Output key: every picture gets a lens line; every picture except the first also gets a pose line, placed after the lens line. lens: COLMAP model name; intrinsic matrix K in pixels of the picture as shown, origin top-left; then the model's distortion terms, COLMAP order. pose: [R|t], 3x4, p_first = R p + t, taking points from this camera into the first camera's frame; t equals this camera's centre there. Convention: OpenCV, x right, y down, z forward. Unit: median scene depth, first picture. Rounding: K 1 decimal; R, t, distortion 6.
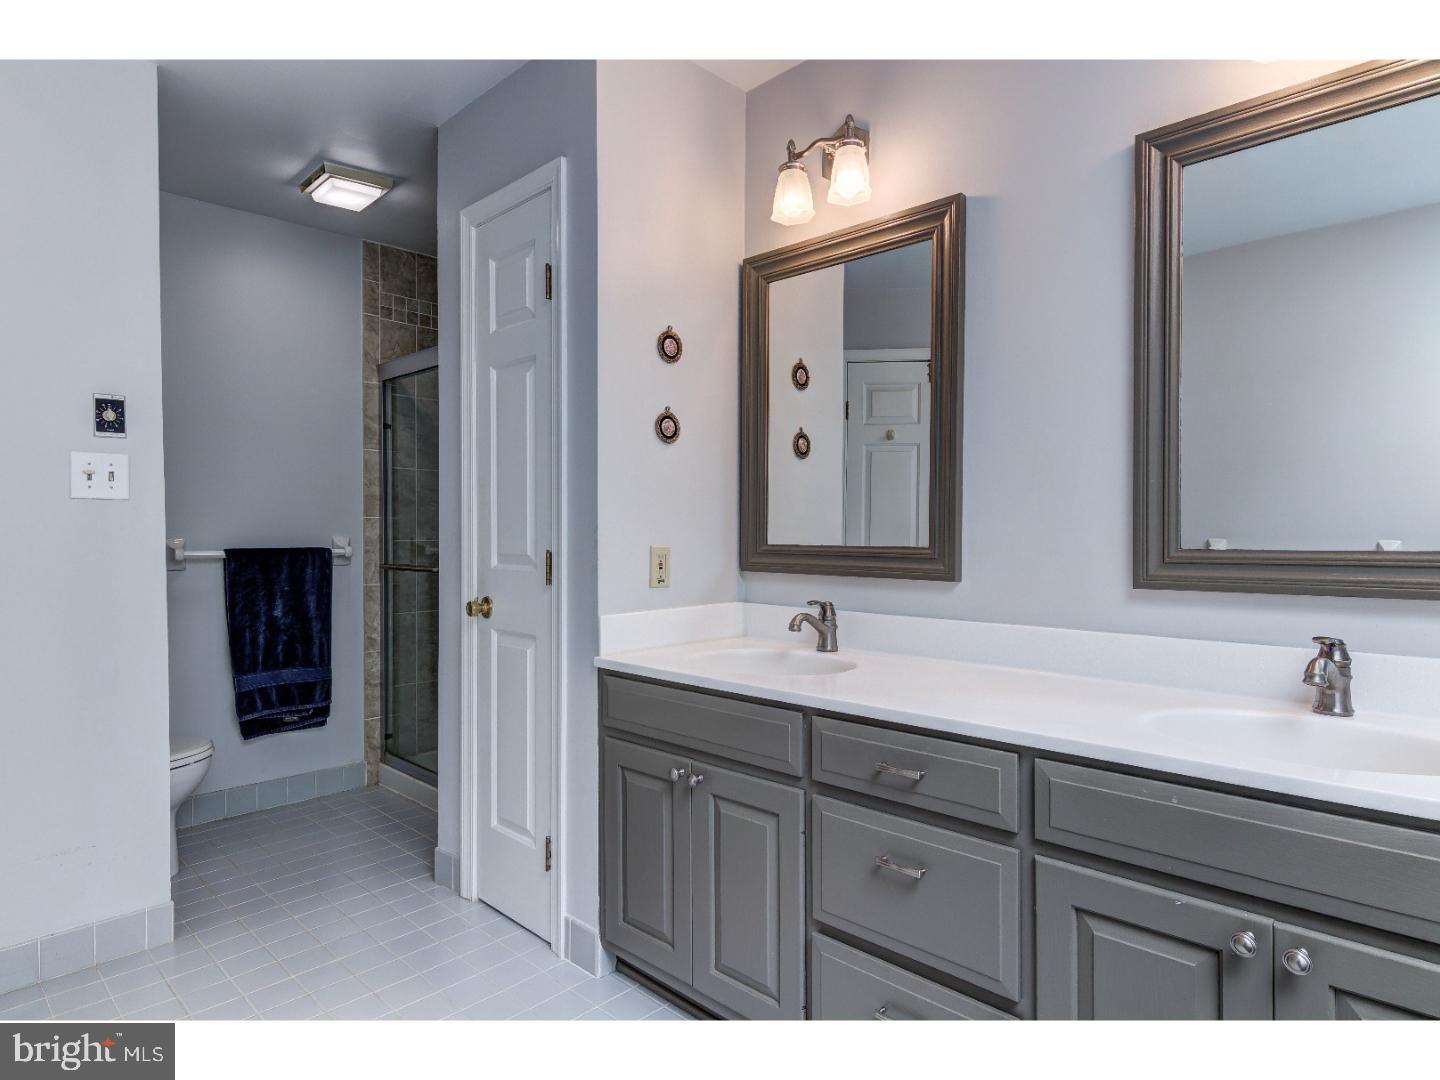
lens RADIAL K [[831.3, 0, 722.8], [0, 831.3, 537.6], [0, 0, 1]] dist [-0.001485, -0.000524]
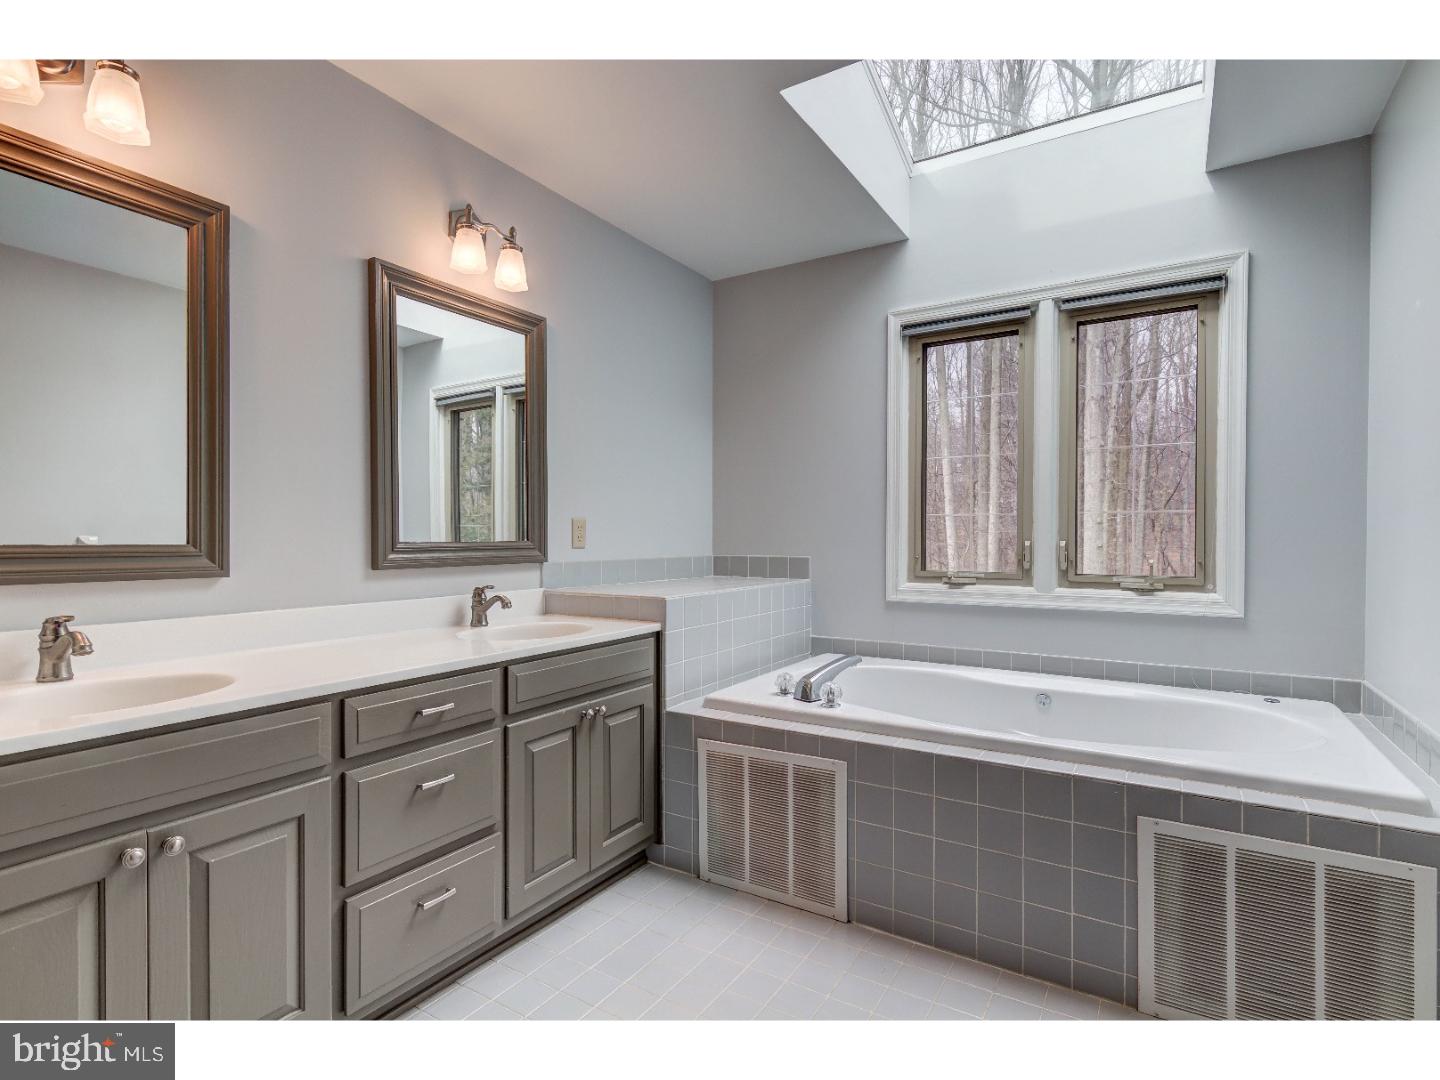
lens RADIAL K [[721.6, 0, 721.8], [0, 721.6, 540.7], [0, 0, 1]] dist [0.017227, -0.004633]
pose [[-0.228170, -0.010766, 0.973562, -0.759091], [-0.001353, 0.999941, 0.010740, -0.003887], [-0.973620, 0.001134, -0.228171, 0.607305]]
